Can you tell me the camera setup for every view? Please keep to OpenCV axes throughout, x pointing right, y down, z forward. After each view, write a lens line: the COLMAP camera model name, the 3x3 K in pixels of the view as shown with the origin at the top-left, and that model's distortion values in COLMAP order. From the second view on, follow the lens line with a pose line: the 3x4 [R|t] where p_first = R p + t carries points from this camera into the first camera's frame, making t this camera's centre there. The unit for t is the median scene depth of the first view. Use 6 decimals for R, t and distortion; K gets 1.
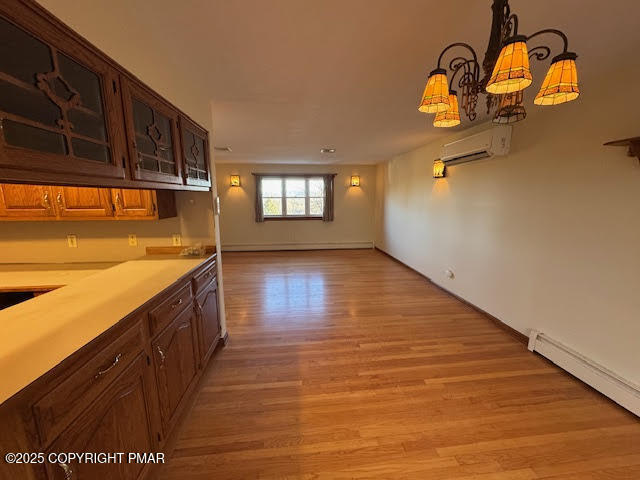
lens RADIAL K [[251.1, 0, 320.0], [0, 251.1, 240.0], [0, 0, 1]] dist [0.000245, -0.000017]
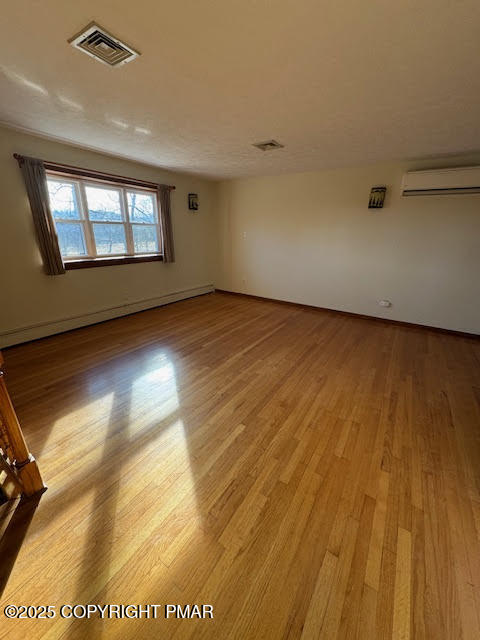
lens RADIAL K [[251.1, 0, 239.4], [0, 251.1, 323.4], [0, 0, 1]] dist [0.000245, -0.000017]
pose [[0.631309, -0.249018, 0.734465, -0.376645], [0.100539, 0.965335, 0.240876, -0.059637], [-0.768987, -0.078225, 0.634460, 0.412063]]
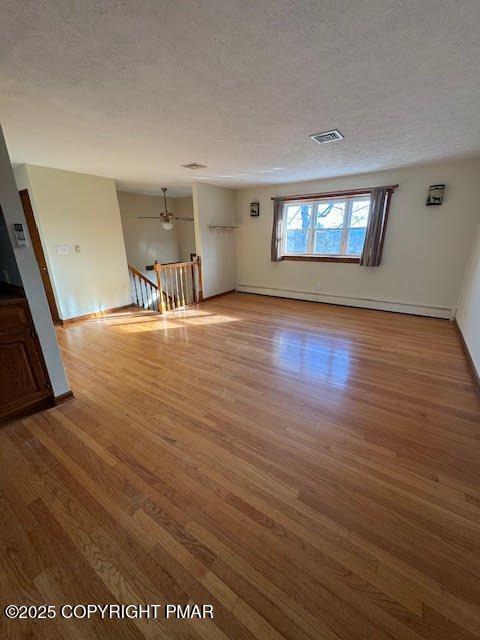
lens RADIAL K [[251.1, 0, 239.4], [0, 251.1, 323.4], [0, 0, 1]] dist [0.000245, -0.000017]
pose [[0.768307, 0.204613, -0.606497, 0.197547], [-0.096313, 0.973698, 0.206486, -0.032640], [0.632794, -0.100232, 0.767805, 0.269887]]
